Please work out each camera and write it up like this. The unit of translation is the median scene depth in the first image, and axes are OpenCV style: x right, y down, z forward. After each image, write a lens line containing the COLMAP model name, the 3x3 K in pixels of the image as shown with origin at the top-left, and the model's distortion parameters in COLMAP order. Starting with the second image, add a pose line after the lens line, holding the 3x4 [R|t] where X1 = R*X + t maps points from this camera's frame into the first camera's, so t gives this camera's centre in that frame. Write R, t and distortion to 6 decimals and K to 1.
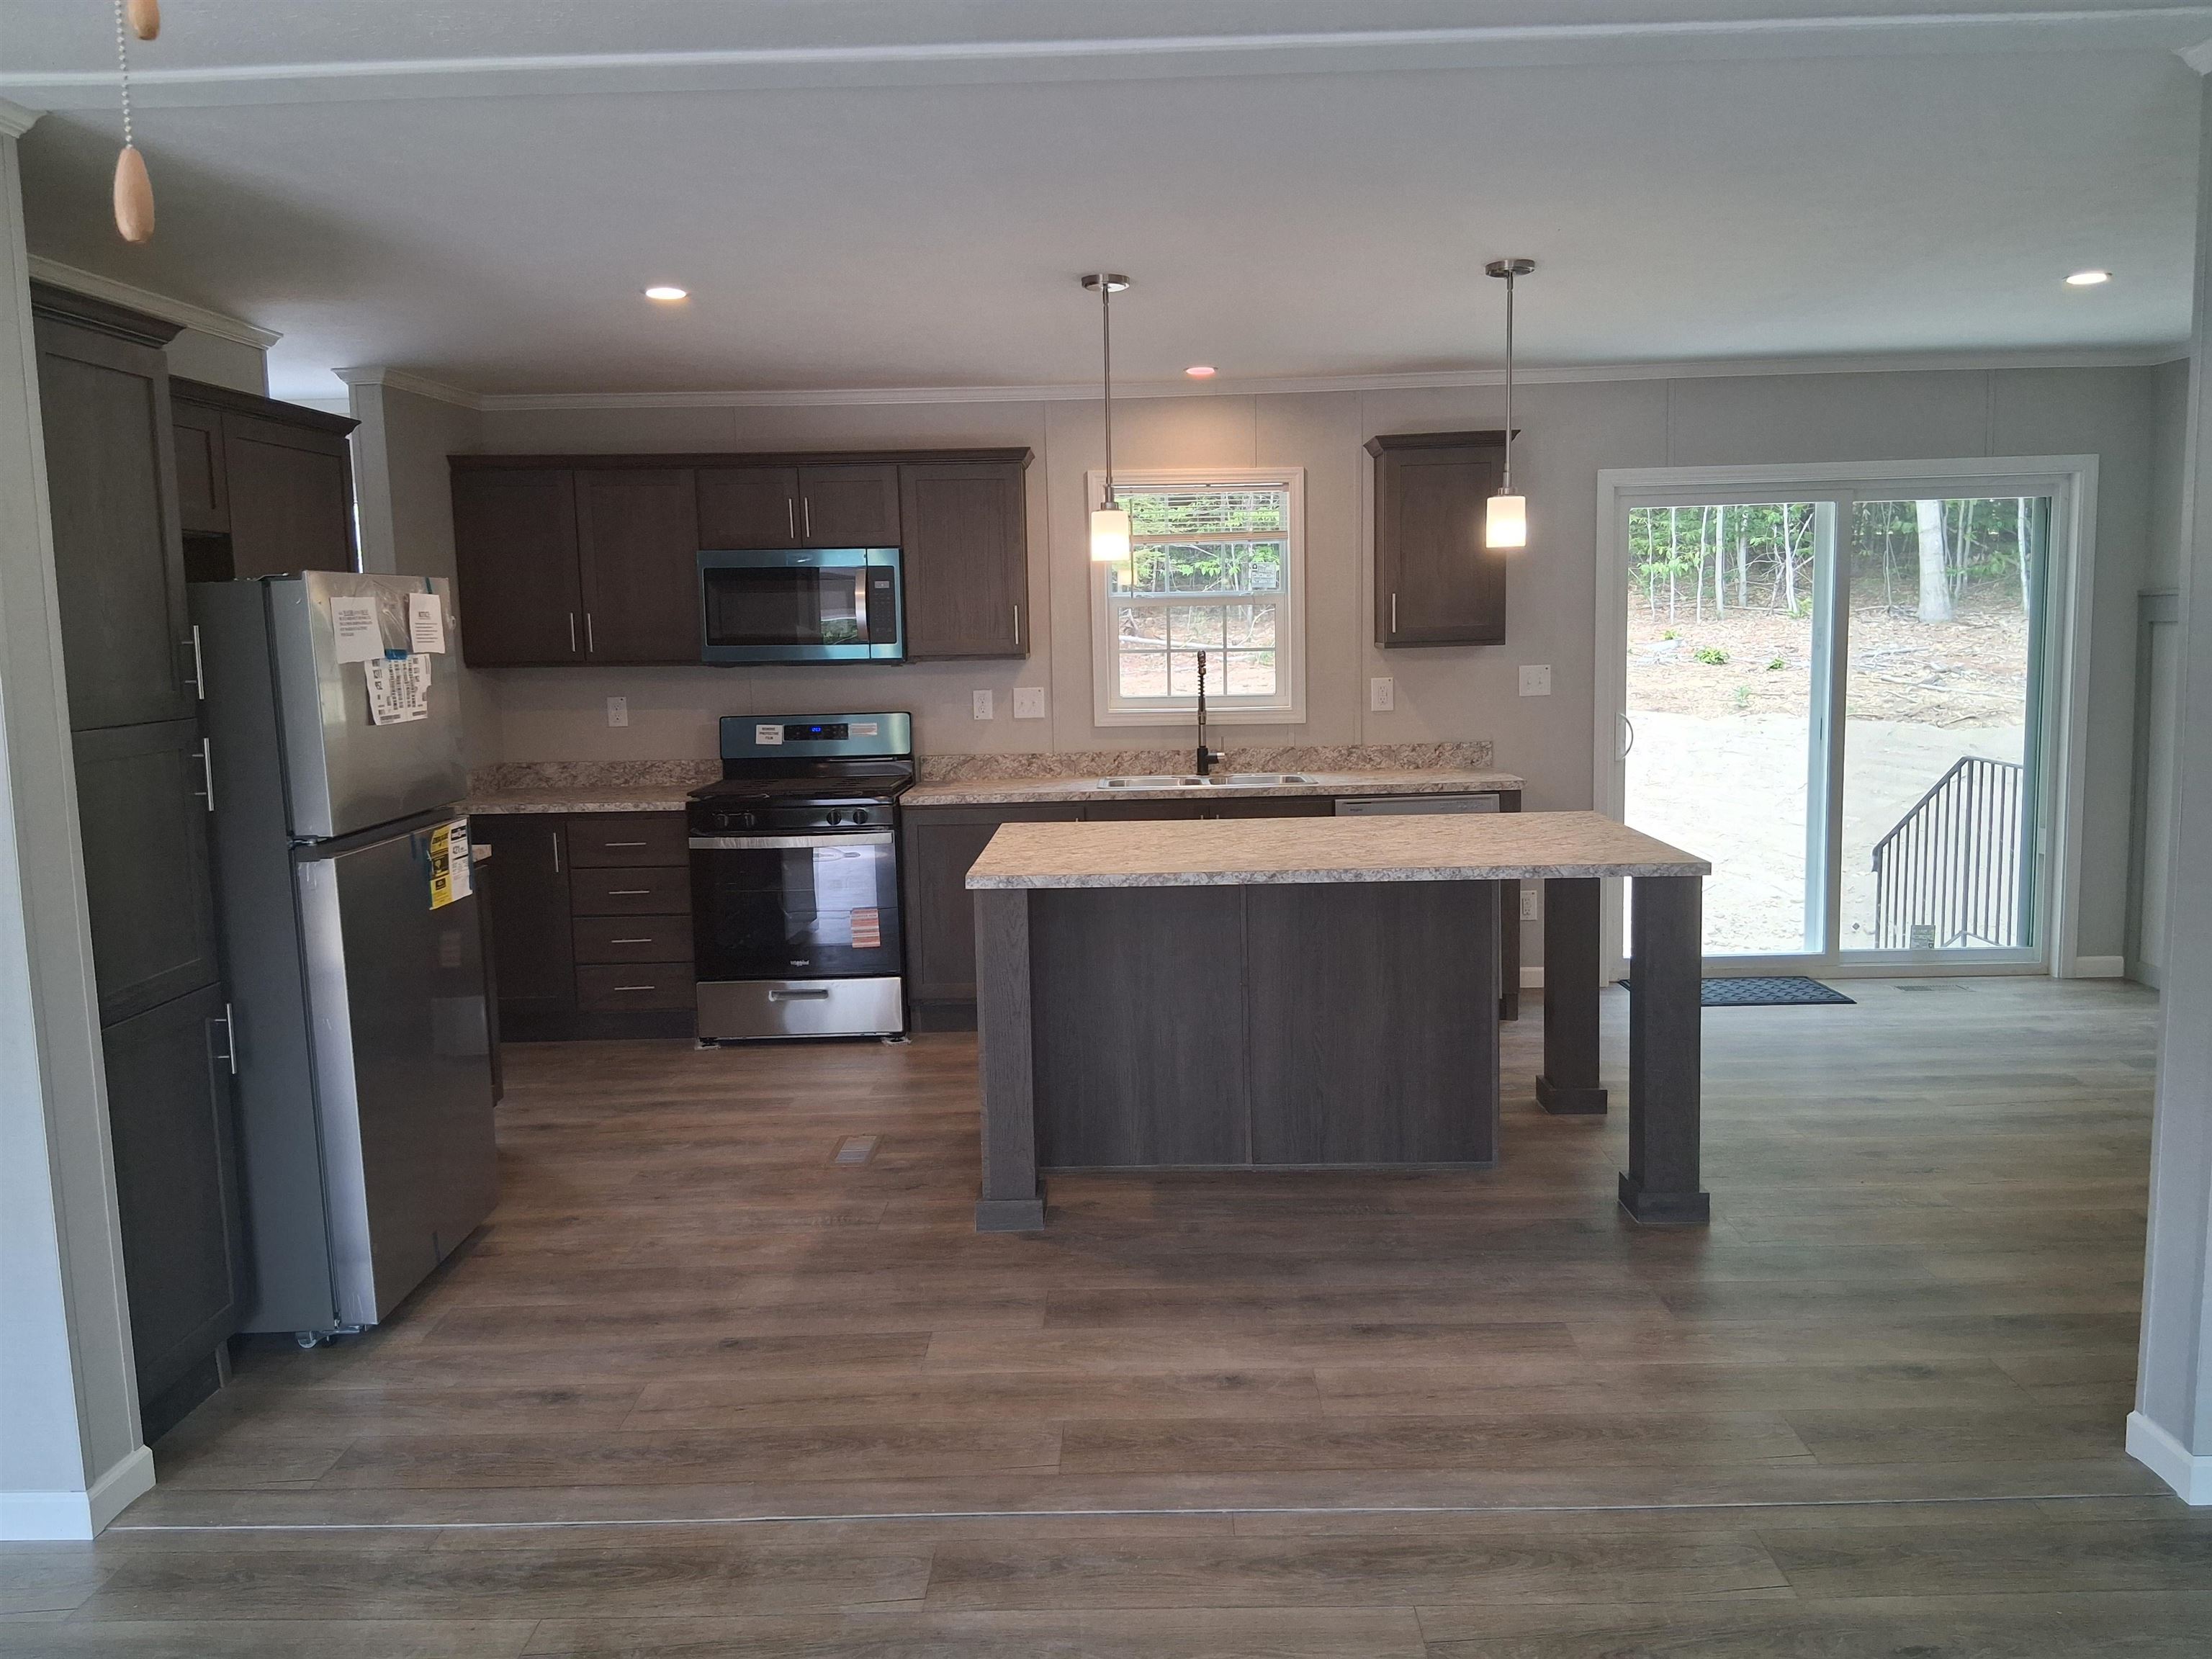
lens RADIAL K [[1664.1, 0, 1113.4], [0, 1664.1, 824.6], [0, 0, 1]] dist [0.125606, -0.196705]
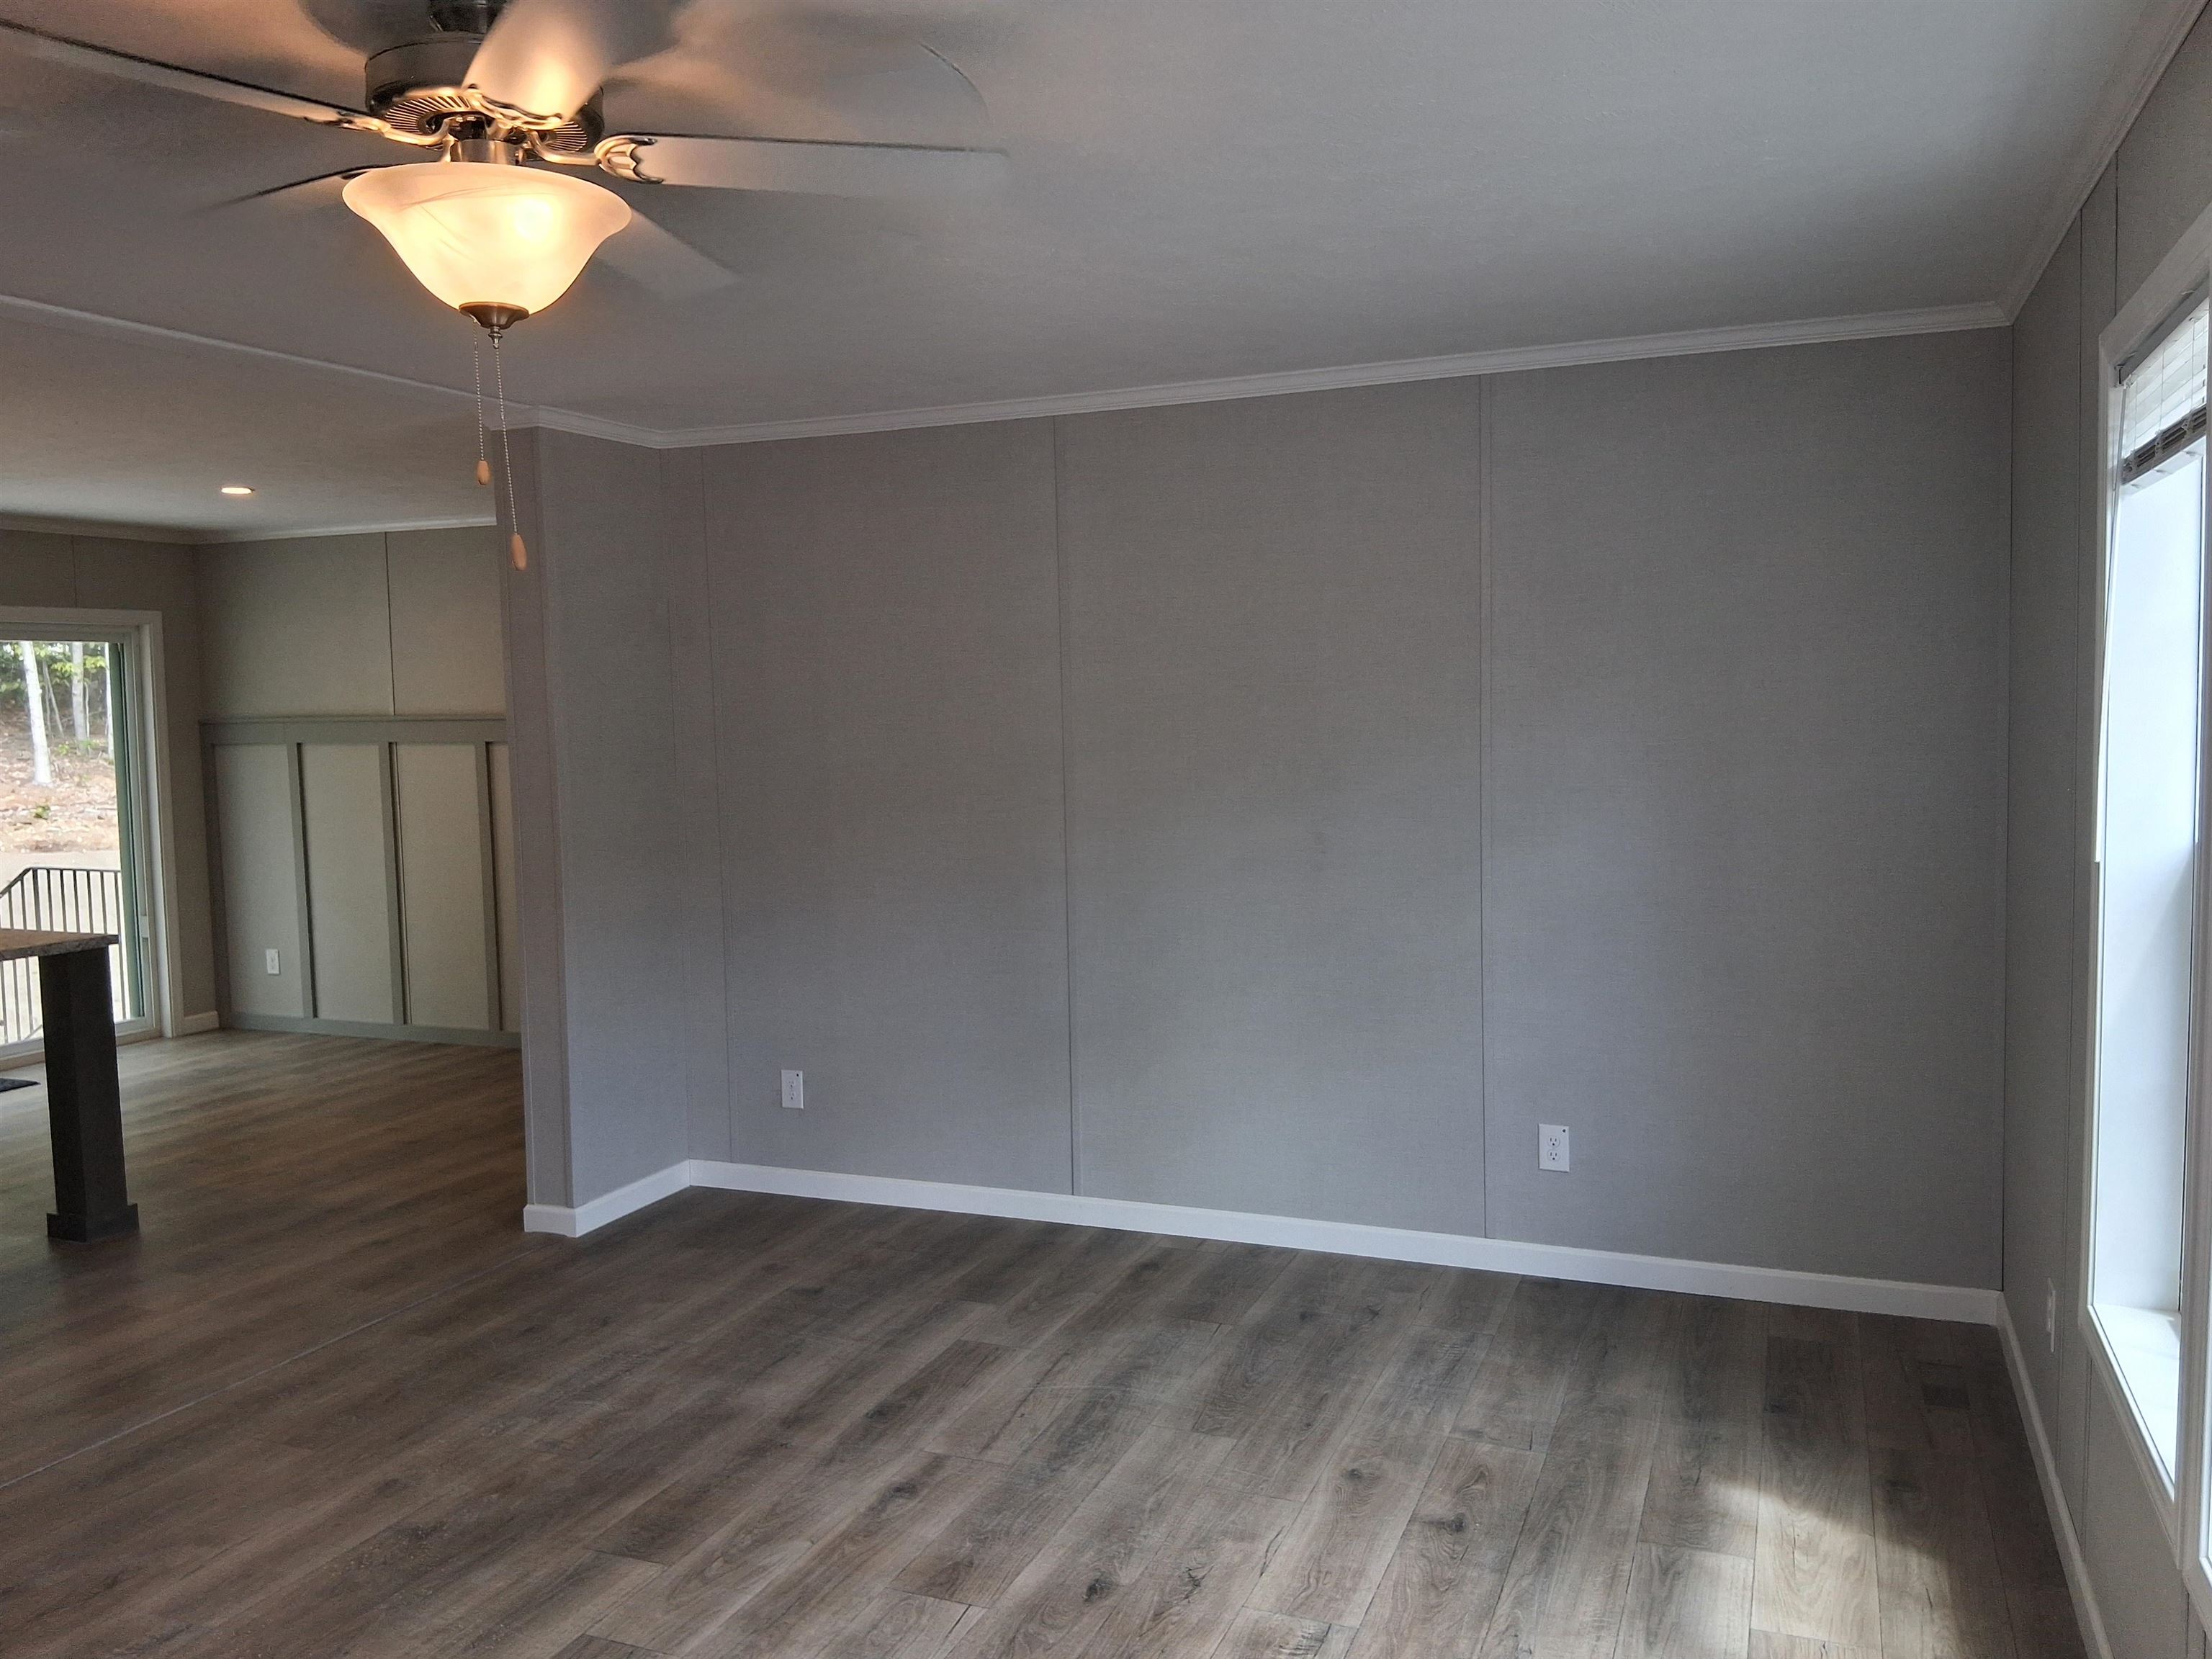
lens RADIAL K [[1686.0, 0, 1131.8], [0, 1686.0, 816.7], [0, 0, 1]] dist [0.091959, -0.159647]
pose [[0.355776, -0.048612, 0.933306, -0.493808], [0.125408, 0.992098, 0.003868, 0.023204], [-0.926119, 0.115668, 0.359061, -0.136346]]
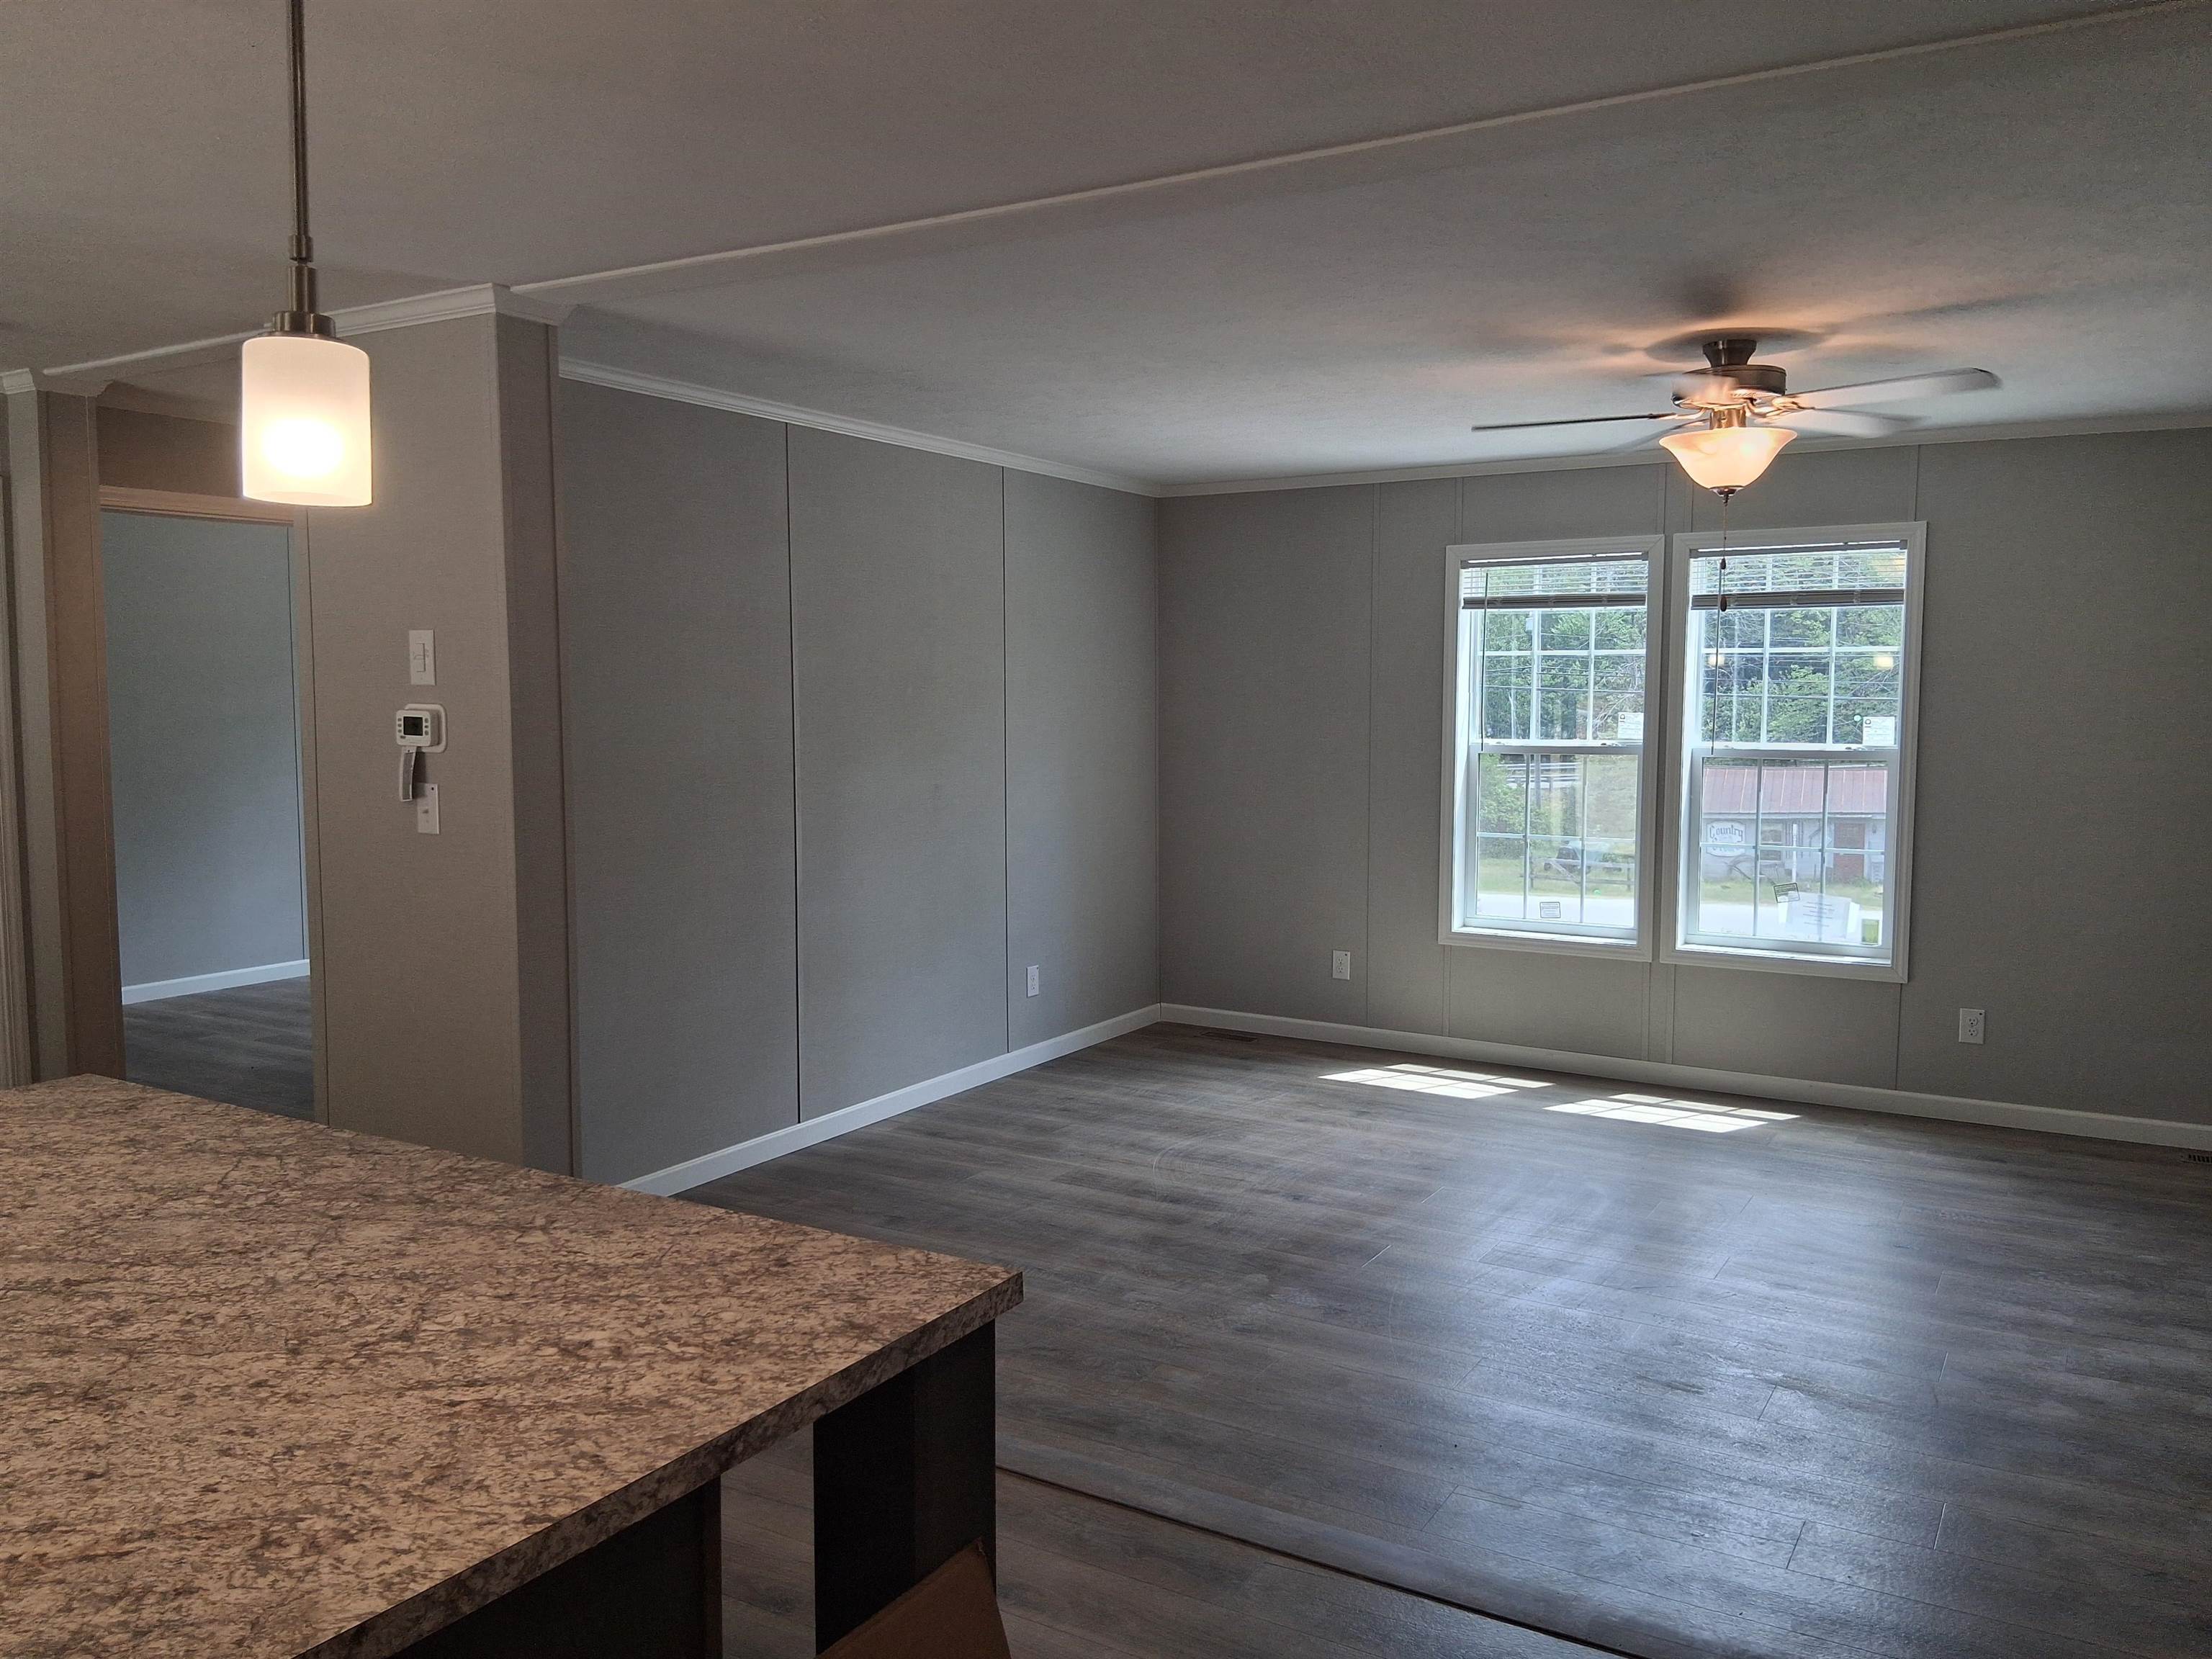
lens RADIAL K [[1665.5, 0, 1110.4], [0, 1665.5, 824.8], [0, 0, 1]] dist [0.146492, -0.254975]
pose [[-0.861601, -0.019387, 0.507216, -0.302268], [0.083034, 0.980426, 0.178523, -0.150205], [-0.500749, 0.195932, -0.843126, 1.227472]]
